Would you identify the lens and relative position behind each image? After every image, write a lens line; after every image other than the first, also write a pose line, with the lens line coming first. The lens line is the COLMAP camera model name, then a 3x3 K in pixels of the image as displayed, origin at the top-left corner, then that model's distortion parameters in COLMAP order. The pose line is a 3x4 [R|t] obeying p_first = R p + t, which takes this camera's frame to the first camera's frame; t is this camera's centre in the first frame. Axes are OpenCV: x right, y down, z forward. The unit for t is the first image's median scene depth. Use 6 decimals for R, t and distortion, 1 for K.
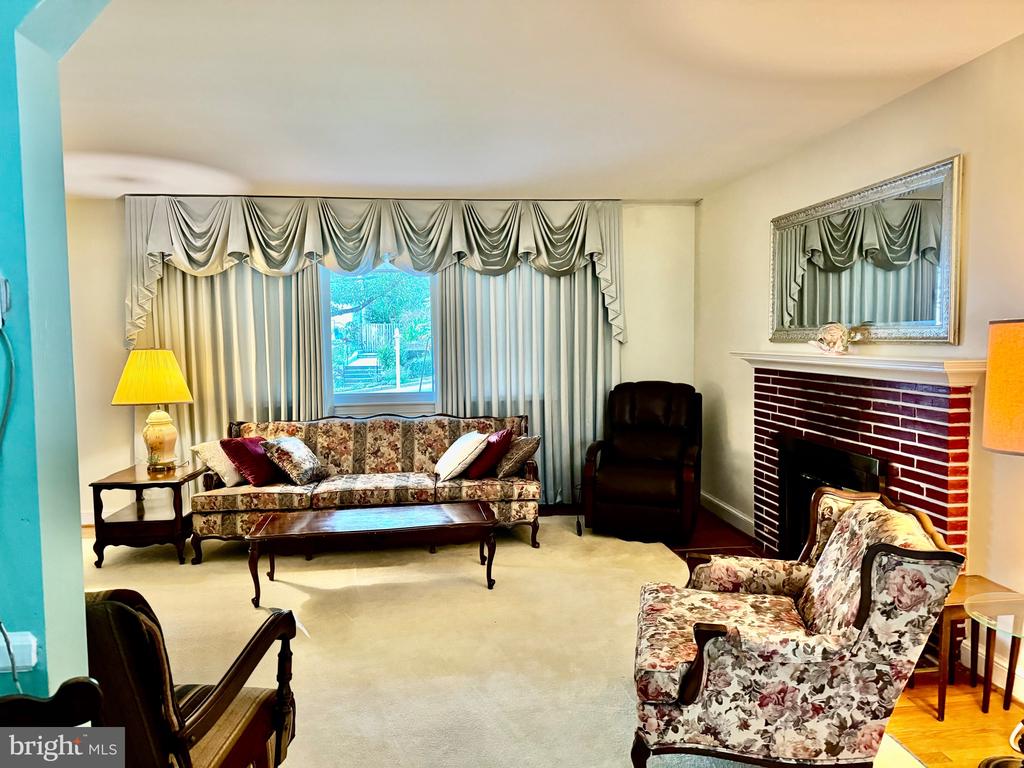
lens RADIAL K [[727.1, 0, 525.9], [0, 727.1, 385.7], [0, 0, 1]] dist [0.062423, -0.047213]
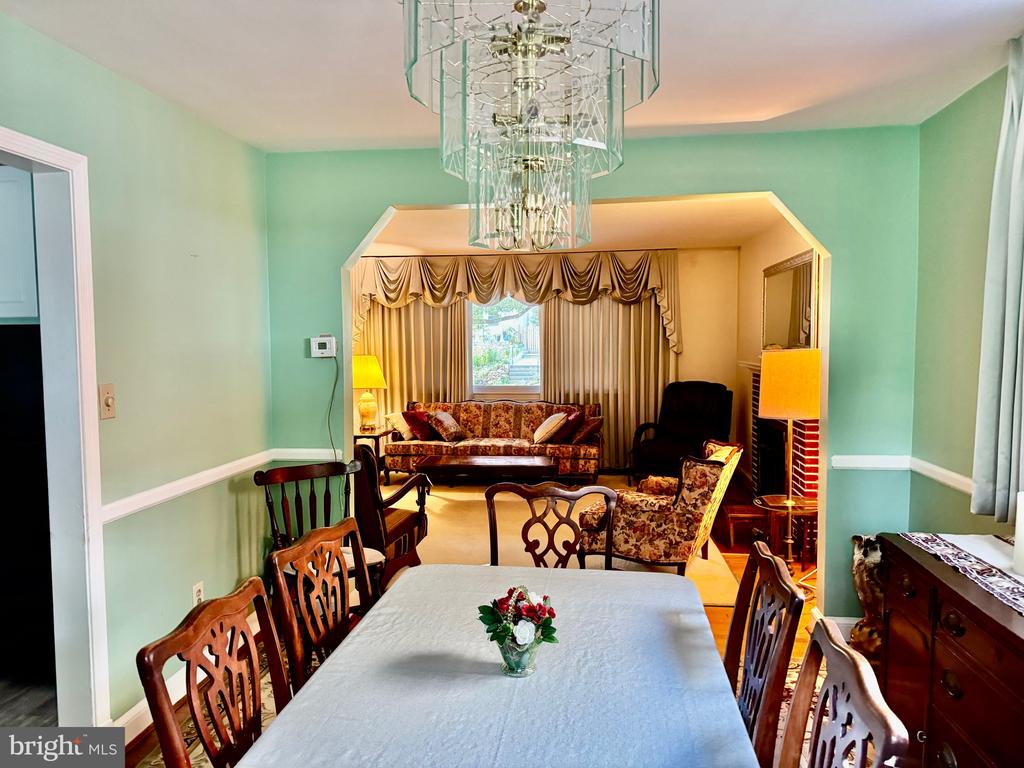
lens RADIAL K [[727.1, 0, 508.2], [0, 727.1, 383.1], [0, 0, 1]] dist [0.062423, -0.047213]
pose [[0.966825, 0.021345, -0.254548, 0.212574], [-0.022326, 0.999750, -0.000966, 0.007205], [0.254463, 0.006617, 0.967060, -0.480721]]
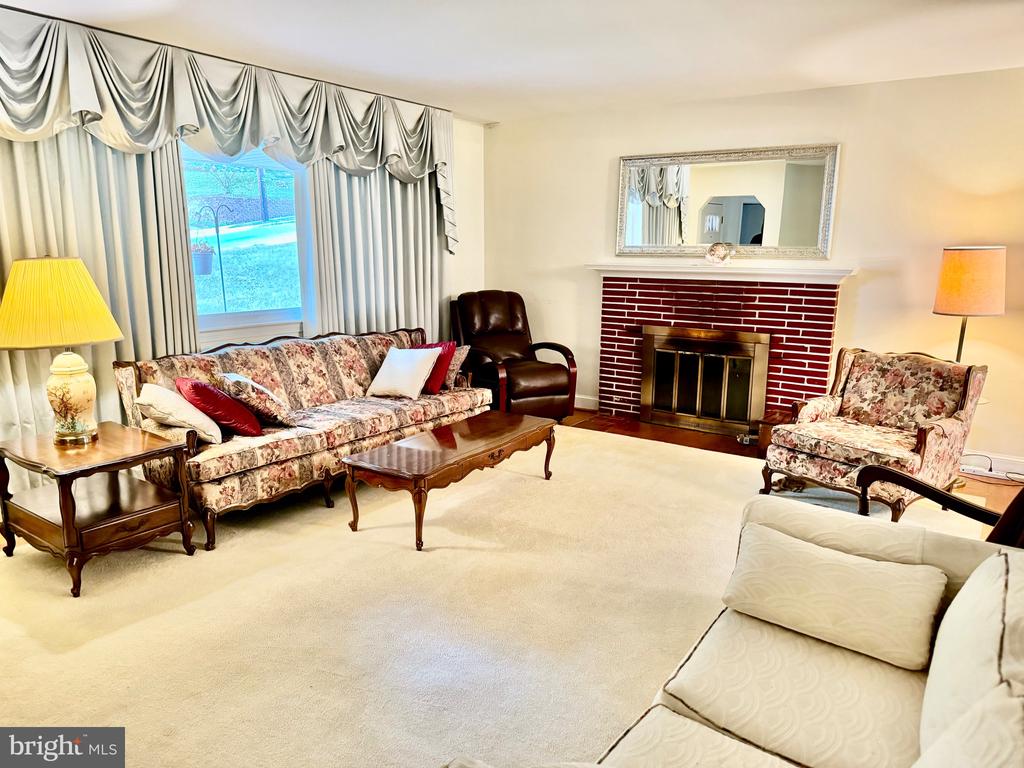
lens RADIAL K [[727.1, 0, 527.8], [0, 727.1, 385.5], [0, 0, 1]] dist [0.062423, -0.047213]
pose [[0.654406, -0.125726, 0.745617, -0.726825], [0.030908, 0.989703, 0.139757, -0.017380], [-0.755511, -0.068412, 0.651554, 0.256826]]
